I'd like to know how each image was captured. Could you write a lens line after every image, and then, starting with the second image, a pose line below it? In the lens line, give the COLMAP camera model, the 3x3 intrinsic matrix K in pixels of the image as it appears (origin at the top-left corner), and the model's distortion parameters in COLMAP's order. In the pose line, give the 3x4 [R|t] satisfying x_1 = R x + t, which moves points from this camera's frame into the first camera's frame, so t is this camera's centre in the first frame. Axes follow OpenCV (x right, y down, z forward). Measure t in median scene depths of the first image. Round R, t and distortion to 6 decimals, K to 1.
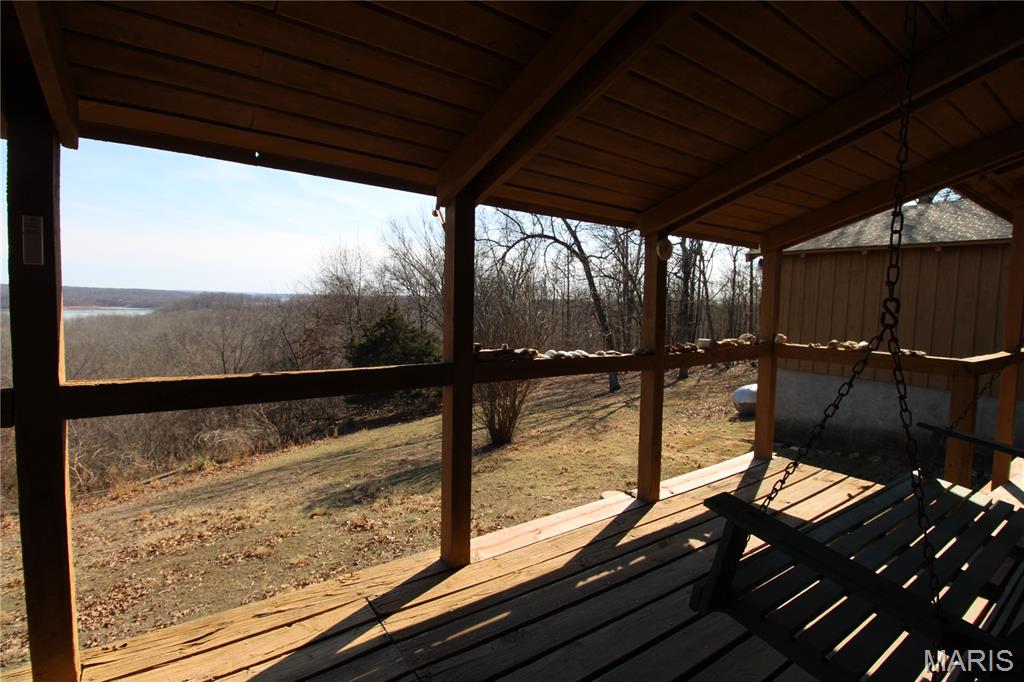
lens RADIAL K [[472.5, 0, 516.1], [0, 472.5, 331.5], [0, 0, 1]] dist [0.002522, -0.013303]
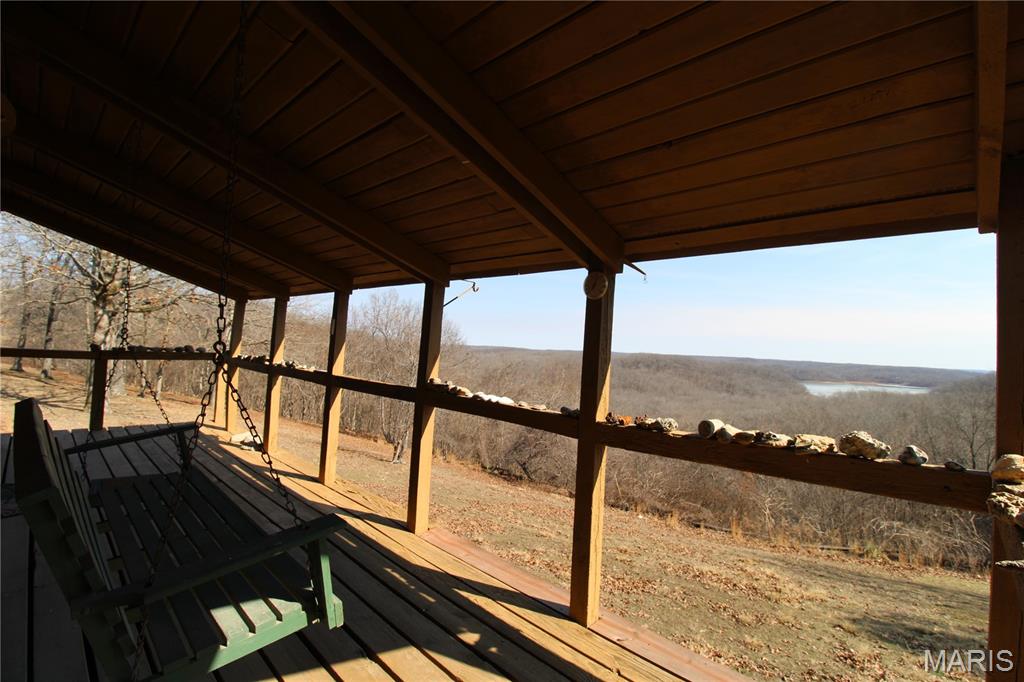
lens RADIAL K [[475.2, 0, 512.5], [0, 475.2, 331.1], [0, 0, 1]] dist [-0.000848, -0.014718]
pose [[0.185749, -0.056690, -0.980961, 0.254269], [-0.105932, 0.991360, -0.077349, -0.005282], [0.976870, 0.118282, 0.178139, 0.177304]]
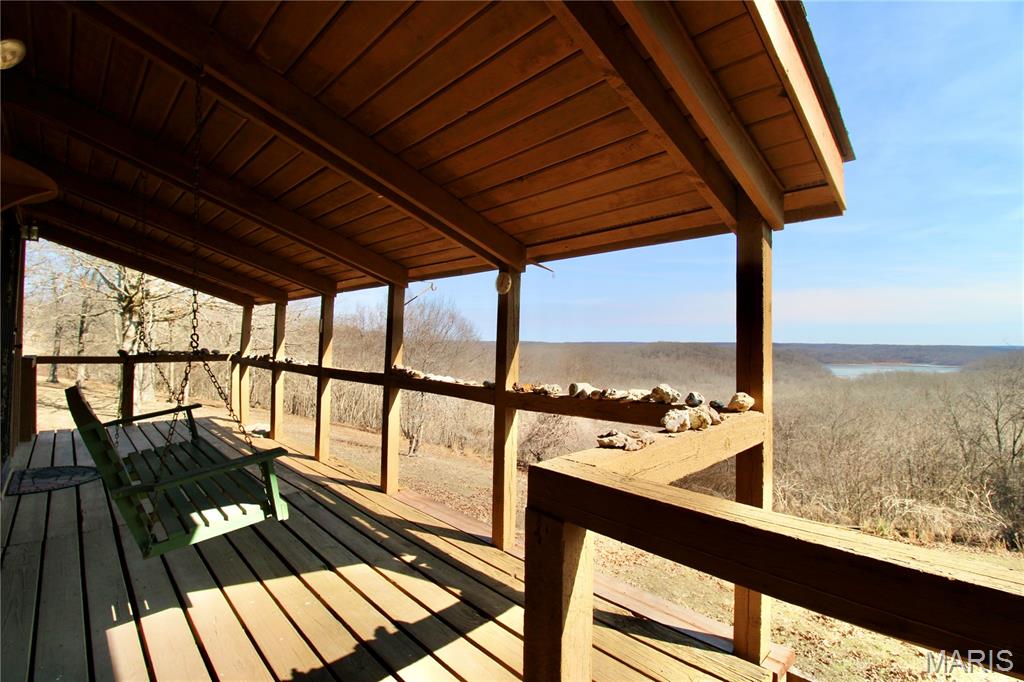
lens RADIAL K [[475.2, 0, 512.5], [0, 475.2, 331.1], [0, 0, 1]] dist [-0.000848, -0.014718]
pose [[0.147647, -0.051554, -0.987696, 0.310896], [-0.068204, 0.995733, -0.062169, -0.003025], [0.986686, 0.076544, 0.143501, 0.213626]]
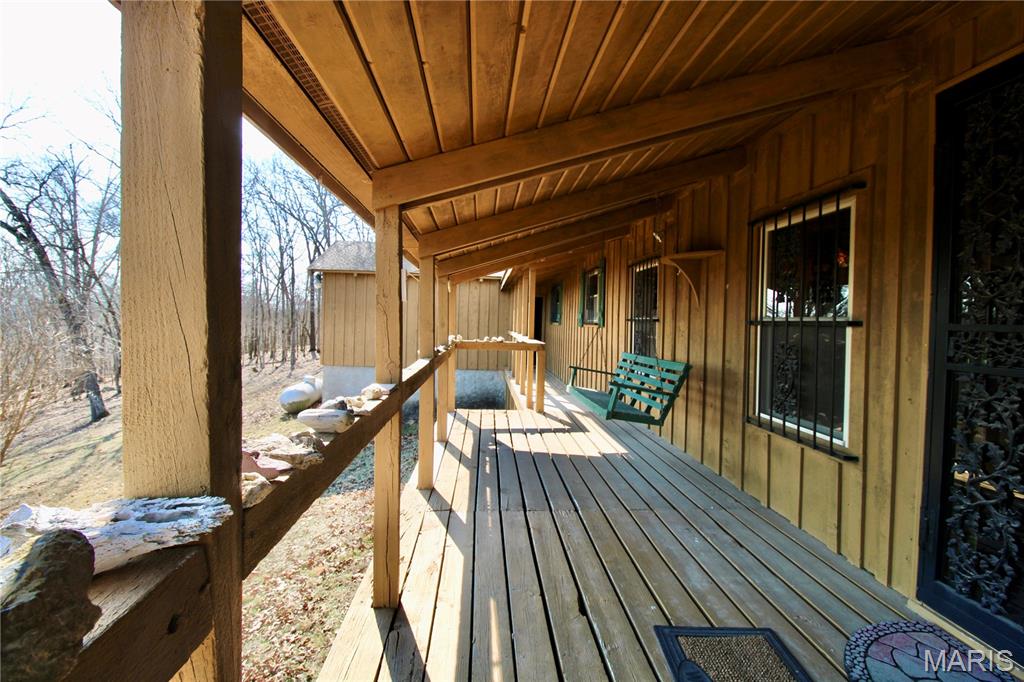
lens RADIAL K [[475.2, 0, 512.5], [0, 475.2, 331.1], [0, 0, 1]] dist [-0.000848, -0.014718]
pose [[0.517075, -0.030249, 0.855406, -0.242785], [0.040231, 0.999130, 0.011013, -0.006294], [-0.854994, 0.028720, 0.517842, -0.012529]]
